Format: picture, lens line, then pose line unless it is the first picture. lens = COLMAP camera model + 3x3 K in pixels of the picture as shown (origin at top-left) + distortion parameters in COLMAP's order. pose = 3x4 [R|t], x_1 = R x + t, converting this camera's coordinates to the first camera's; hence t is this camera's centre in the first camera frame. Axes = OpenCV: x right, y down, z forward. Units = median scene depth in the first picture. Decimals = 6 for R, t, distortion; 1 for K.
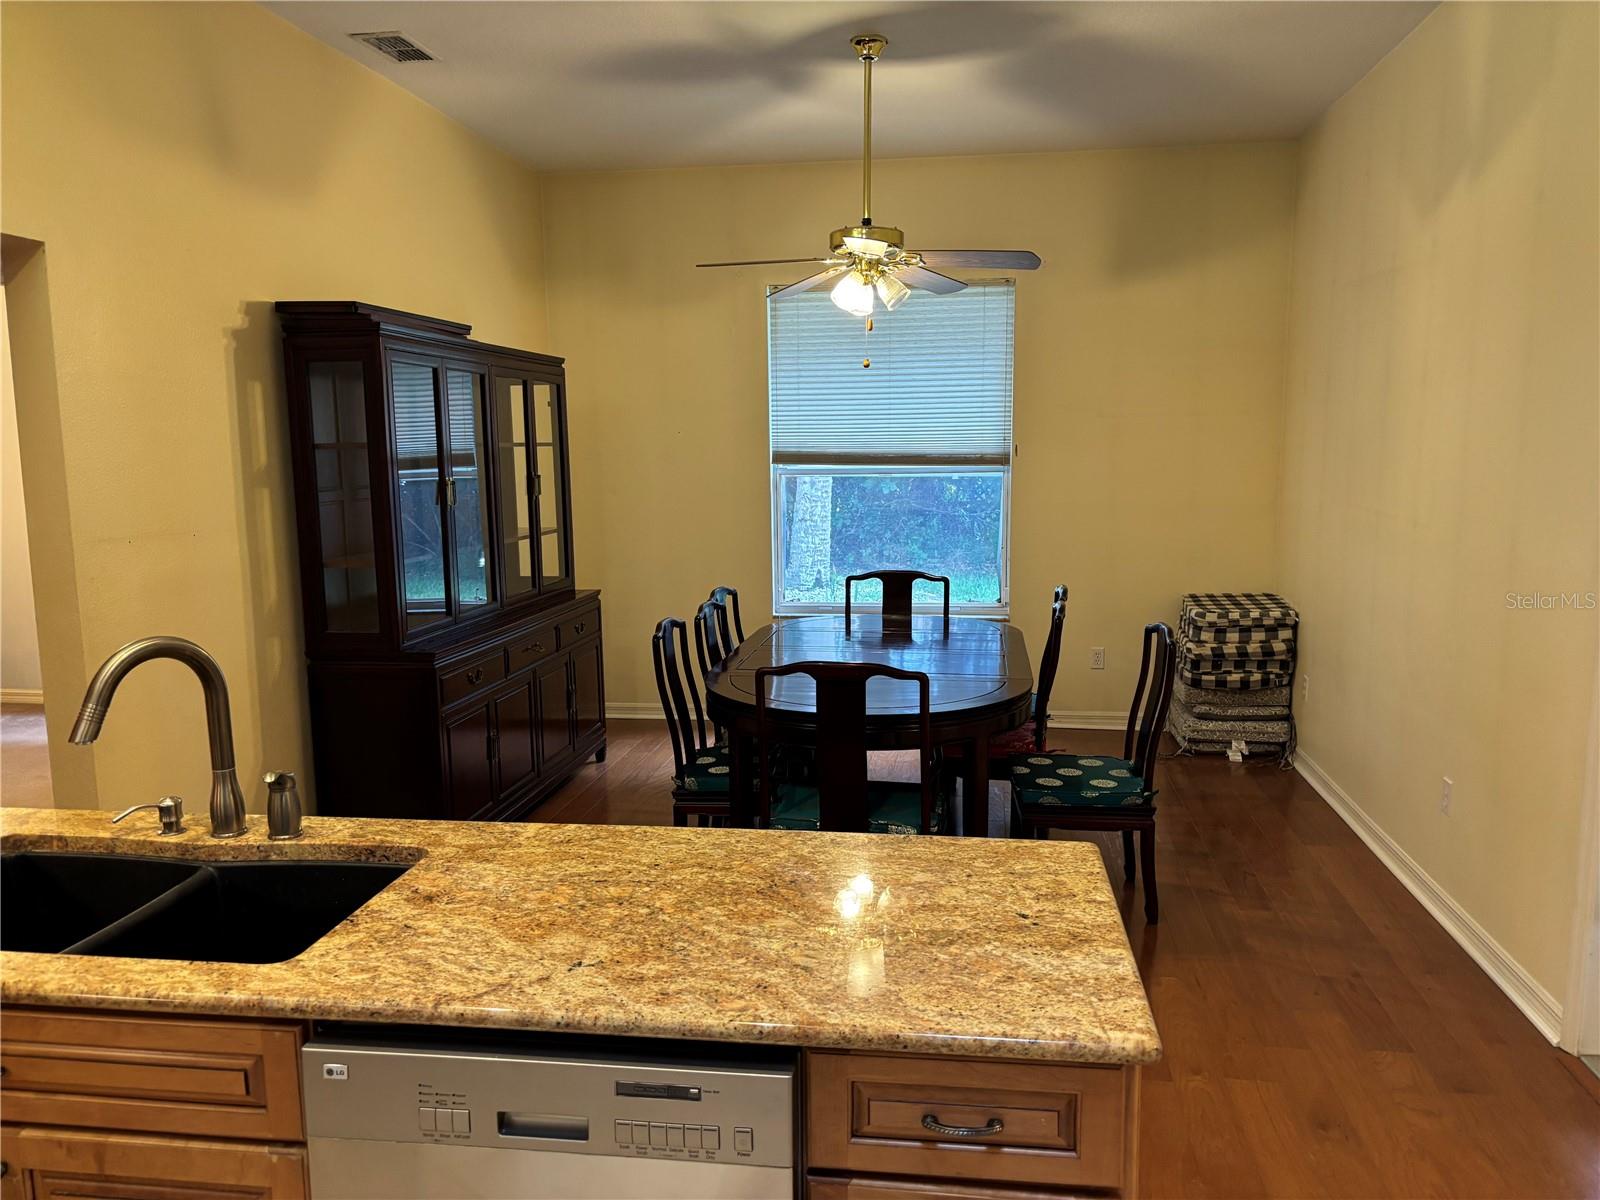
lens RADIAL K [[1230.0, 0, 802.6], [0, 1230.0, 618.7], [0, 0, 1]] dist [-0.003331, -0.001849]
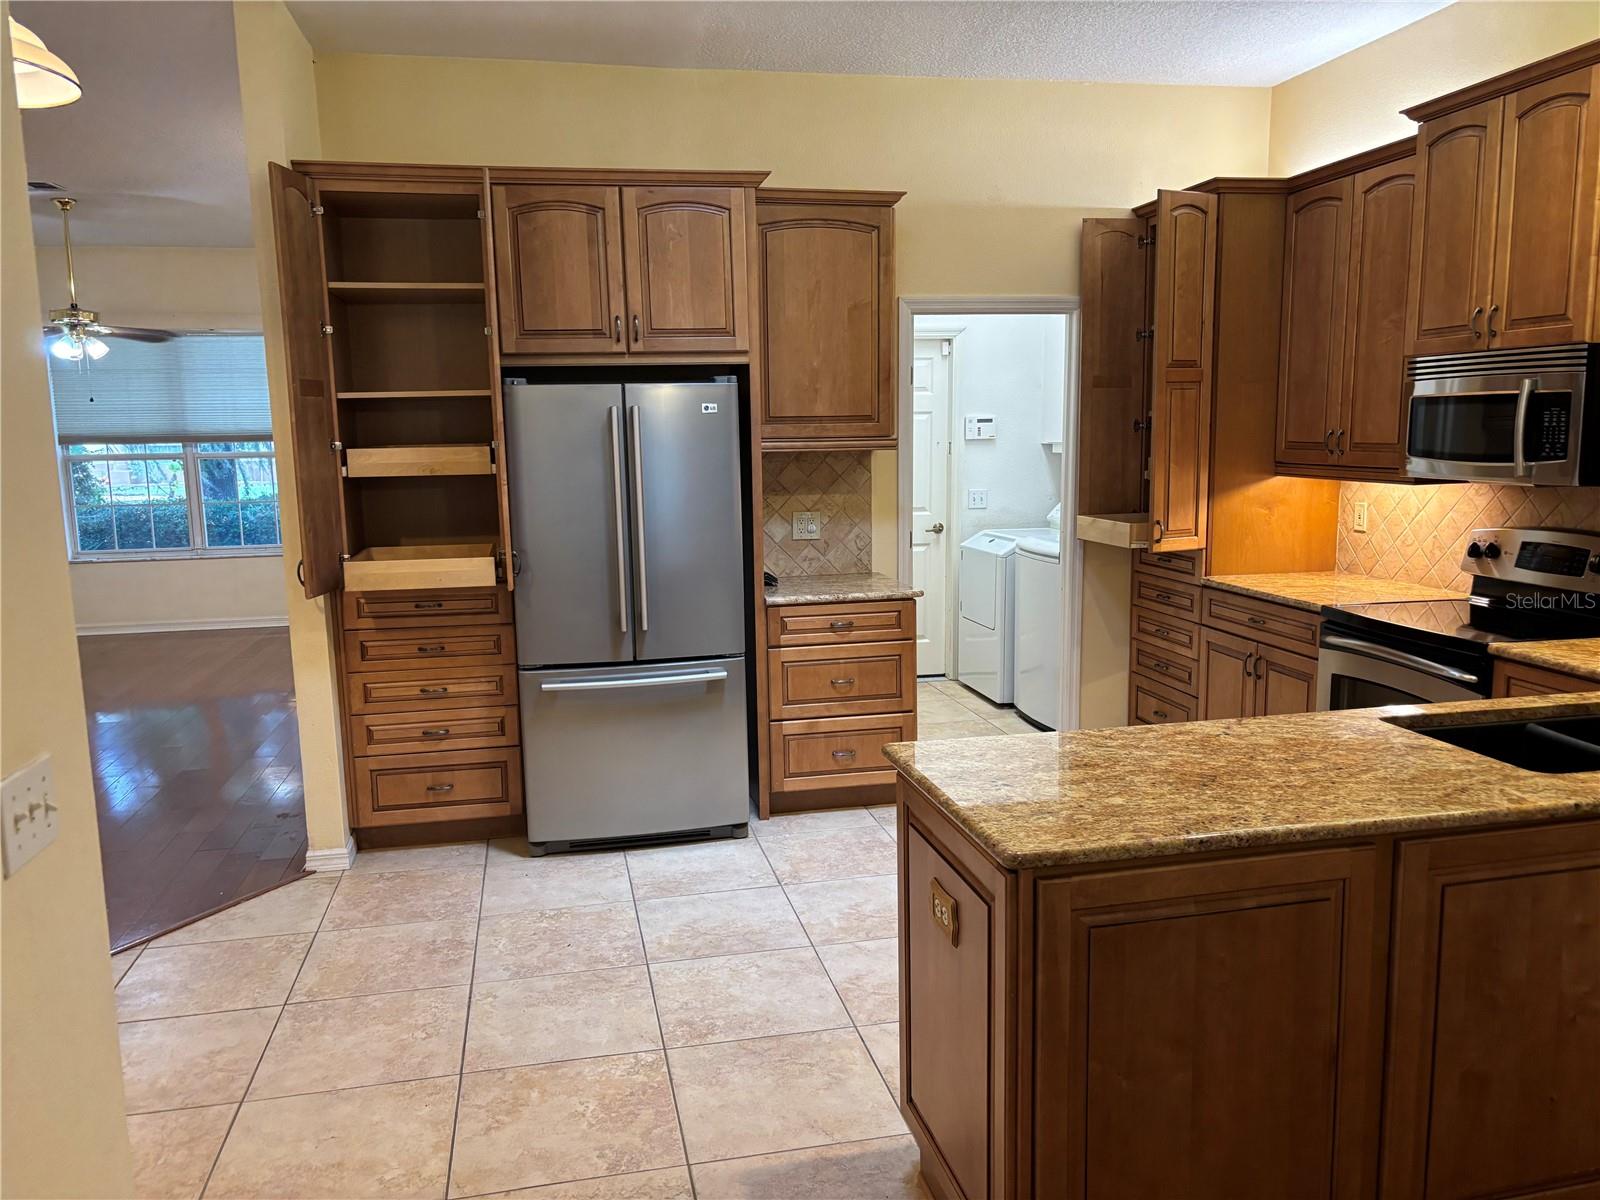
lens RADIAL K [[1202.5, 0, 800.0], [0, 1202.5, 600.0], [0, 0, 1]] dist [0.051268, -0.057148]
pose [[-0.940410, 0.078740, -0.330802, 0.757489], [-0.019948, 0.958371, 0.284827, -0.292498], [0.339458, 0.274453, -0.899691, 1.930480]]
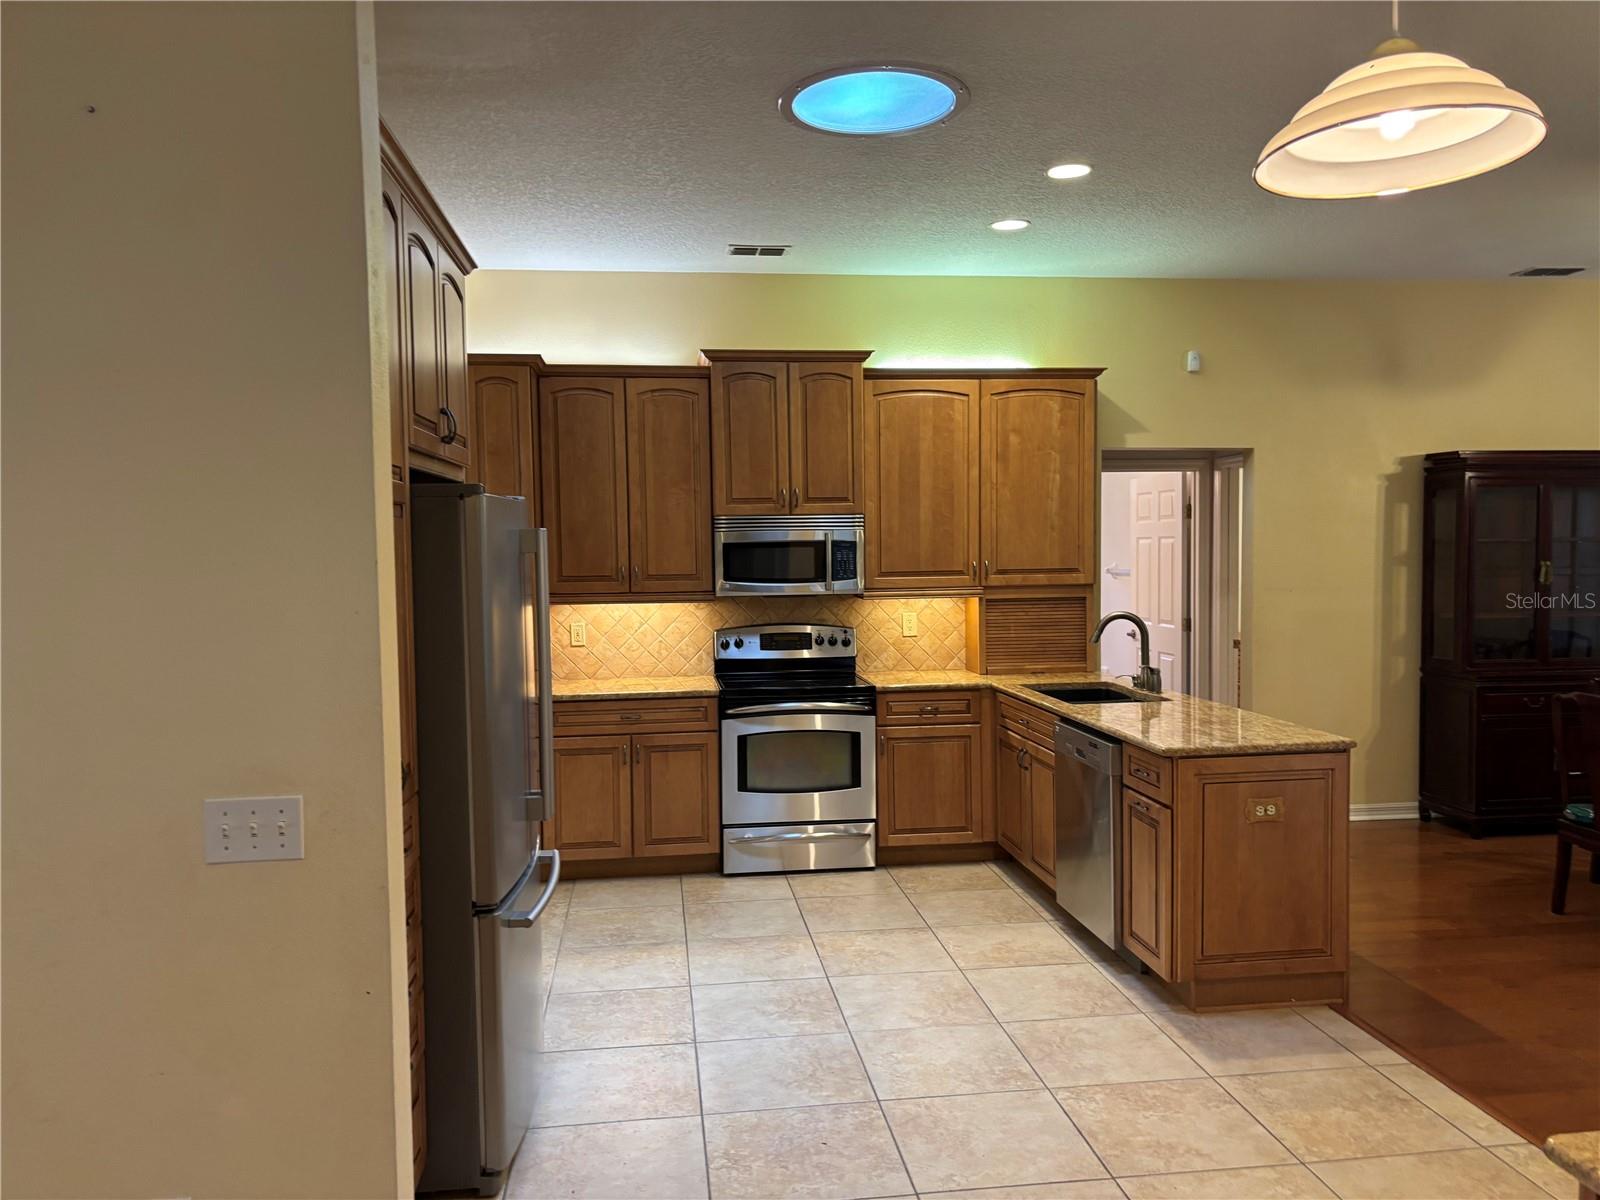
lens RADIAL K [[1202.5, 0, 800.0], [0, 1202.5, 600.0], [0, 0, 1]] dist [0.051268, -0.057148]
pose [[0.258257, 0.049159, -0.964825, 2.156263], [-0.131068, 0.991253, 0.015422, 0.048460], [0.957144, 0.122474, 0.262442, -0.481548]]
